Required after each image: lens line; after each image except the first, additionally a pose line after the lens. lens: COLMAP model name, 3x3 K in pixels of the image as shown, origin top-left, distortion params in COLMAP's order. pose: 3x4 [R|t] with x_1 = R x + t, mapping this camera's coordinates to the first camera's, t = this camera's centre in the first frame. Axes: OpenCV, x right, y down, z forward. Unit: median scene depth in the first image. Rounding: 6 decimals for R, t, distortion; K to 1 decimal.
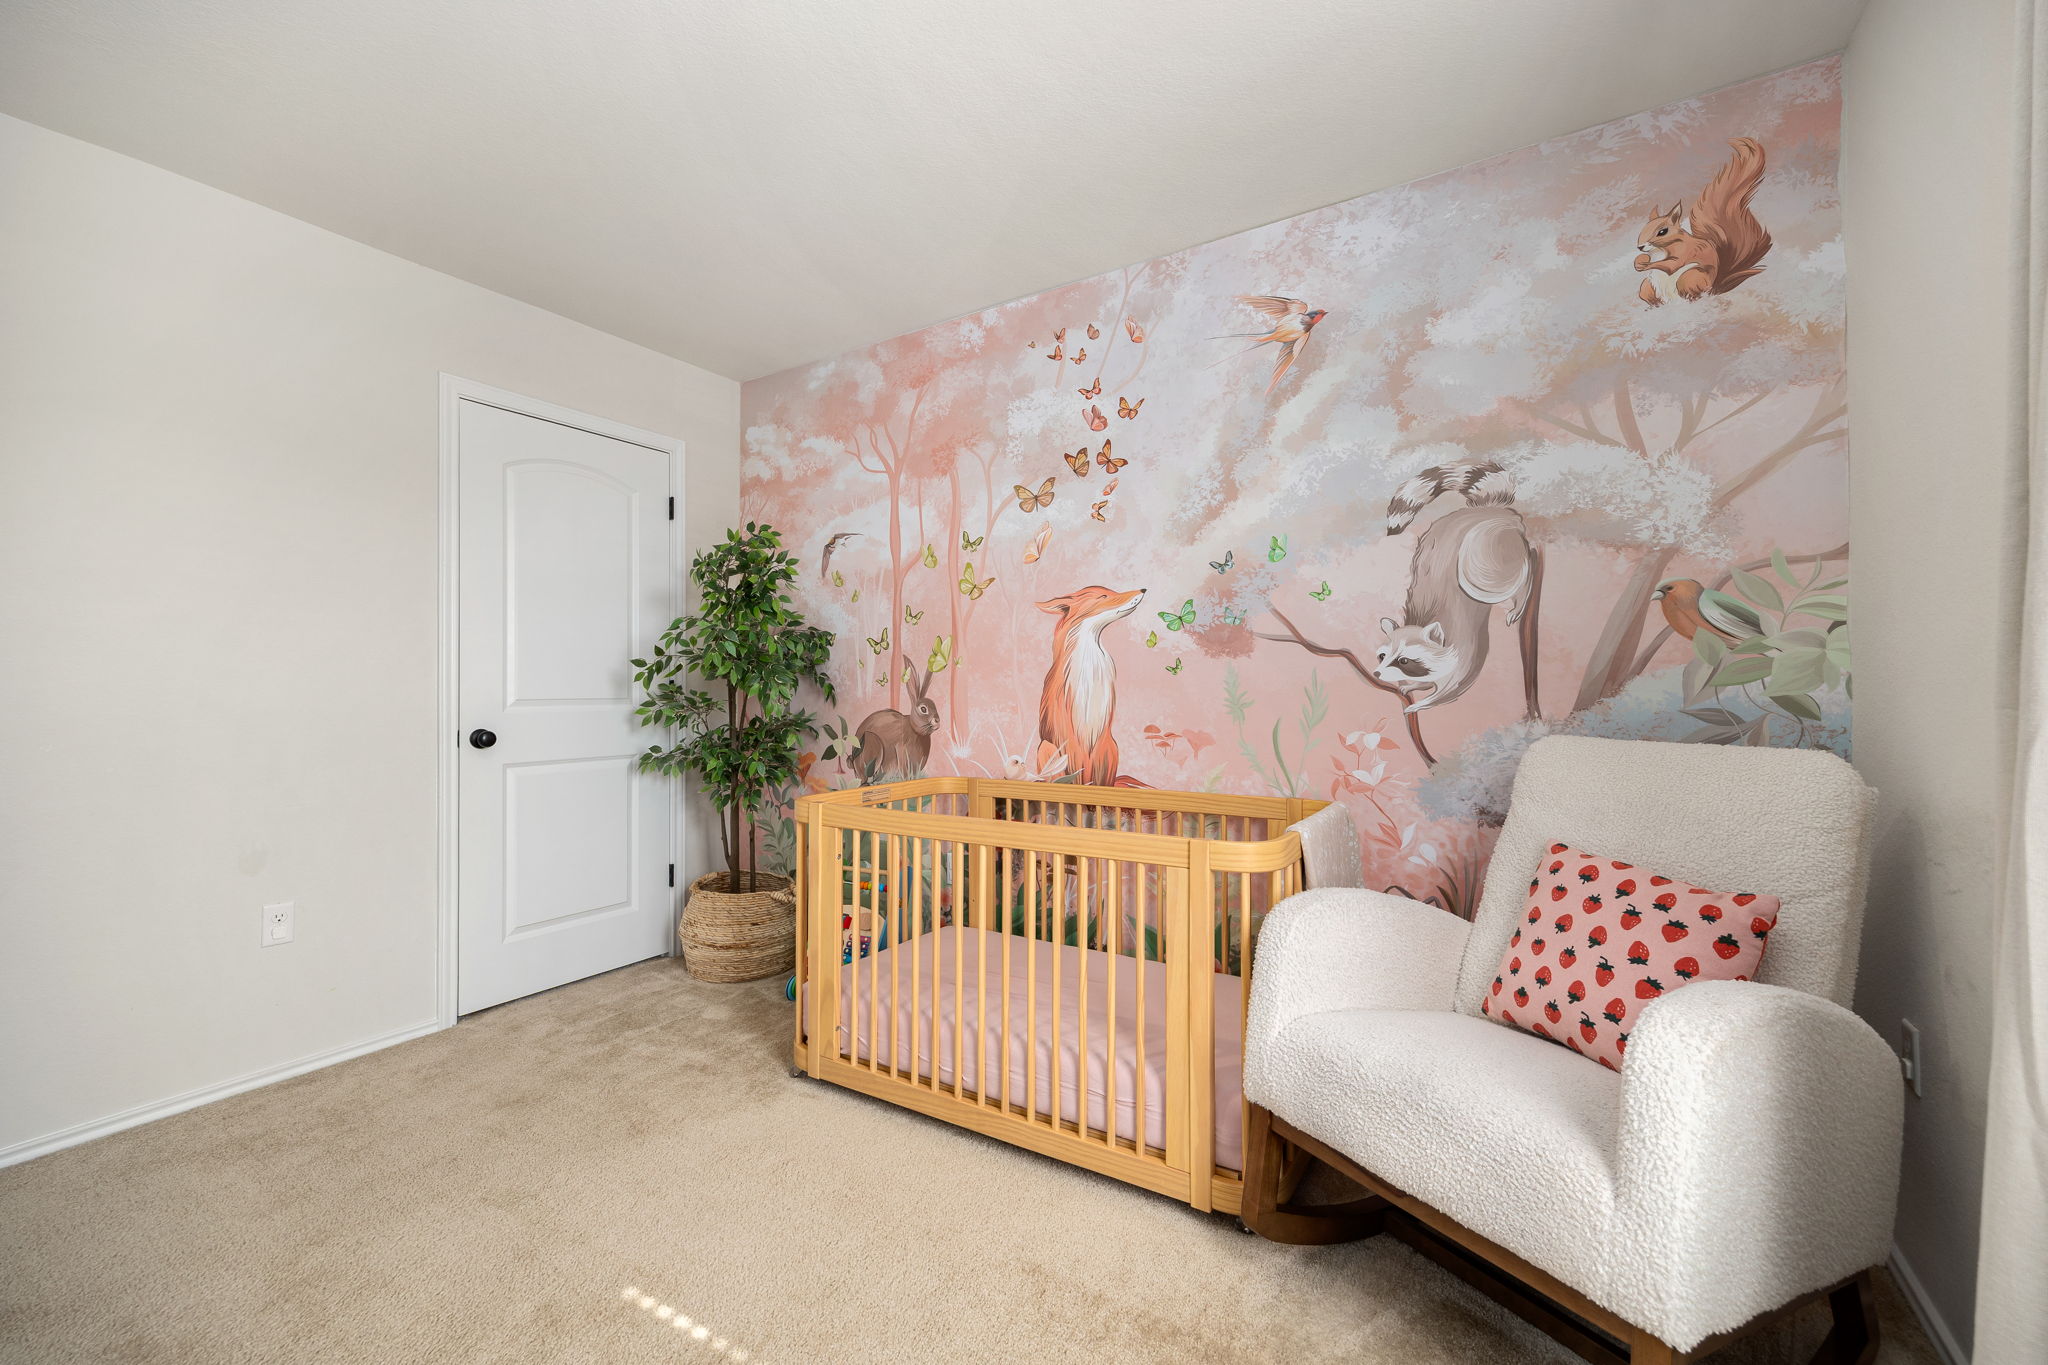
lens RADIAL K [[791.6, 0, 1018.7], [0, 791.6, 686.2], [0, 0, 1]] dist [0.000340, 0.000212]
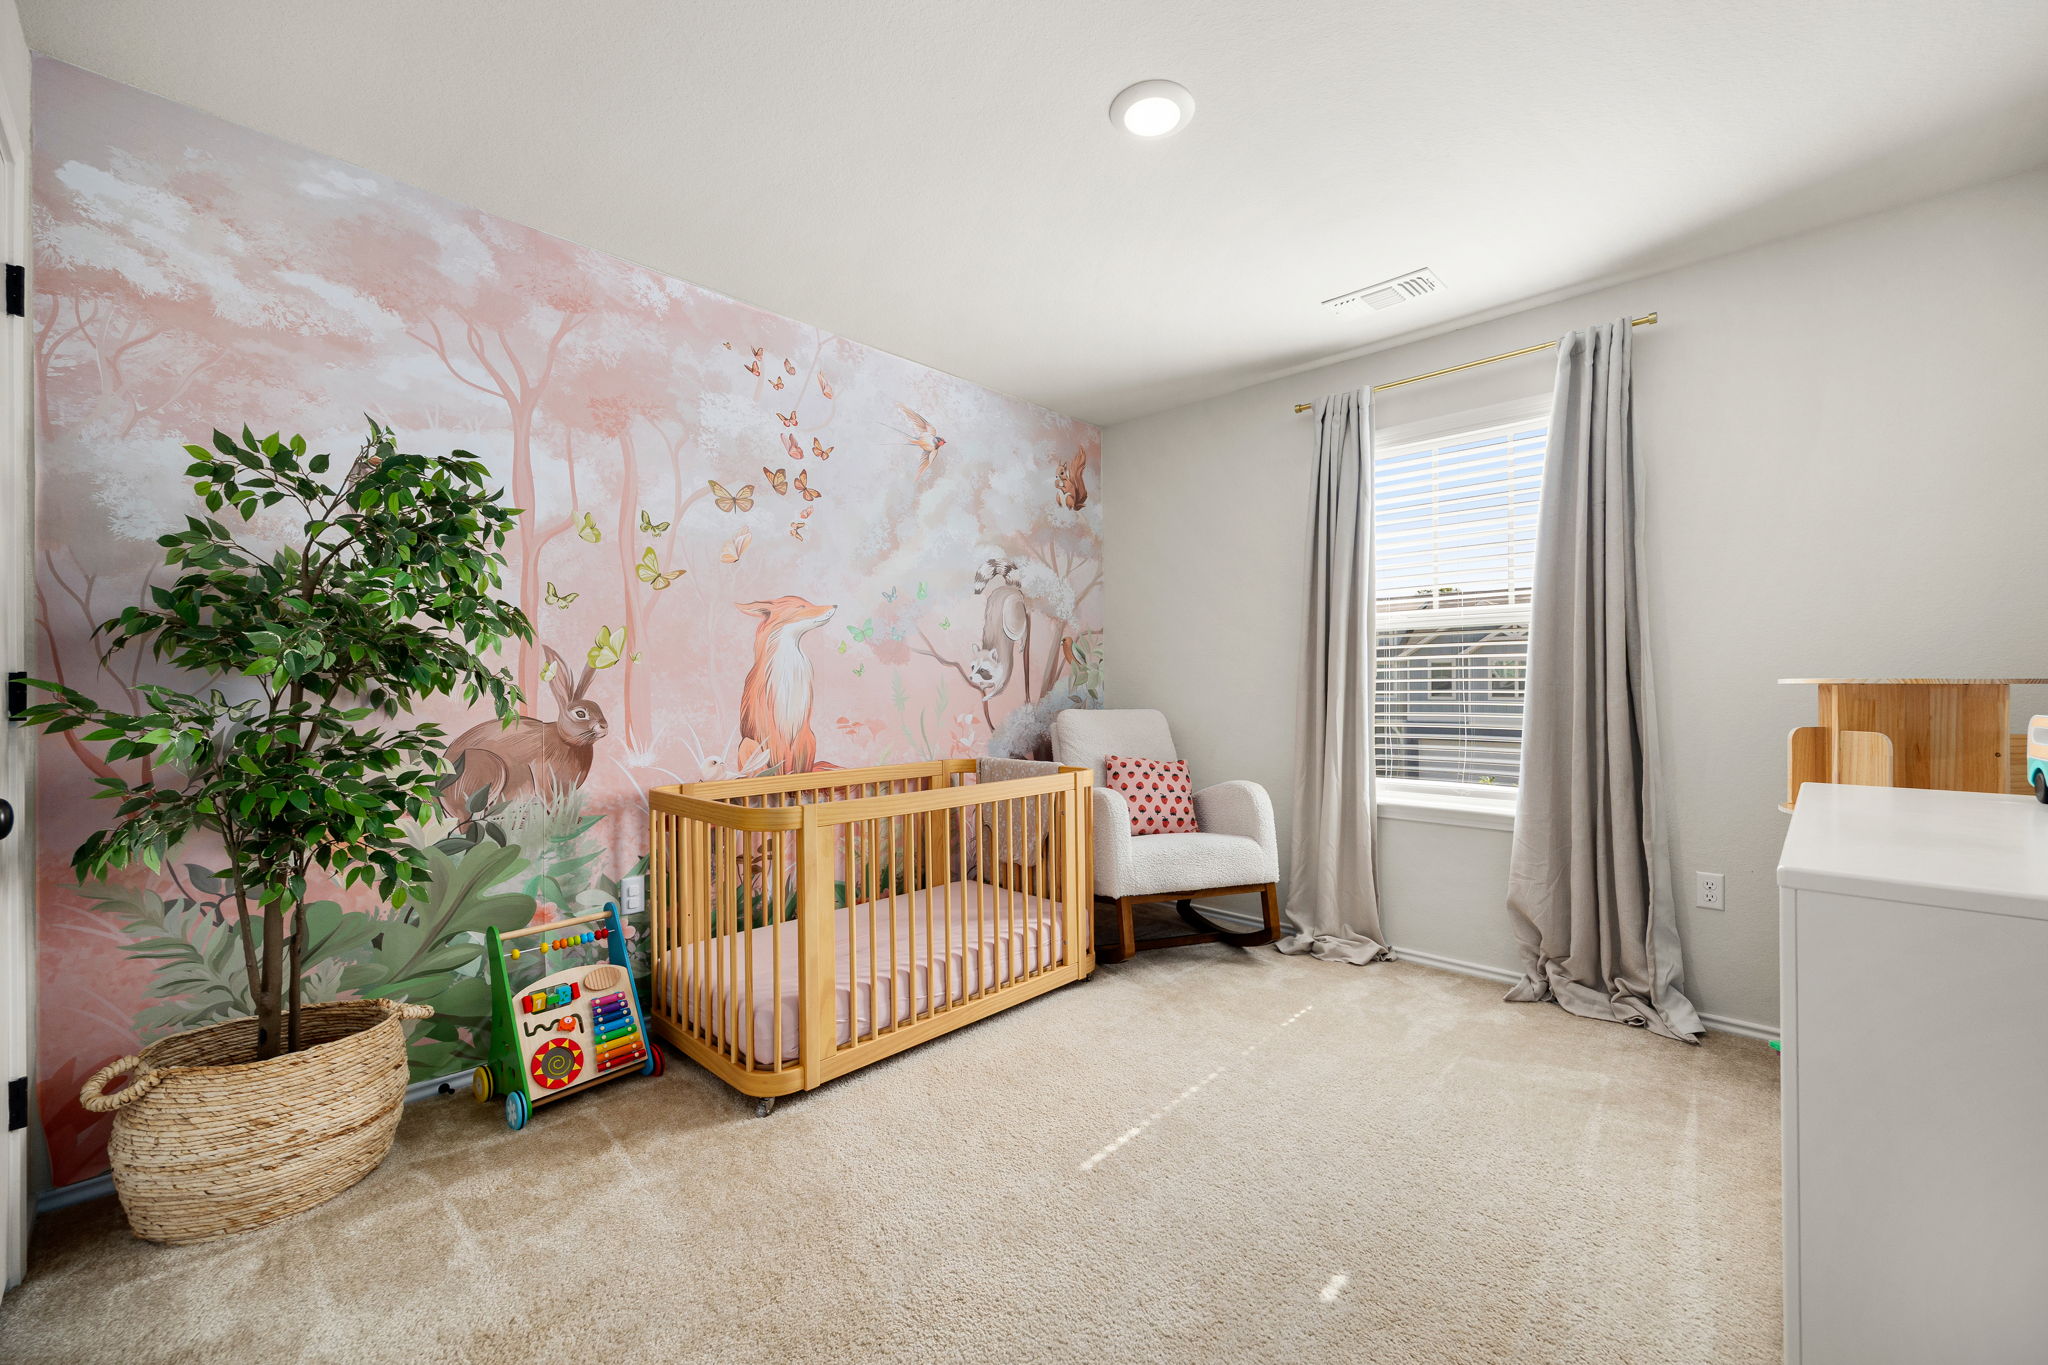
lens RADIAL K [[791.6, 0, 1017.2], [0, 791.6, 687.5], [0, 0, 1]] dist [0.000340, 0.000212]
pose [[0.247805, -0.002627, 0.968806, -0.931696], [-0.000781, 0.999995, 0.002911, -0.000728], [-0.968810, -0.001478, 0.247802, 0.424459]]
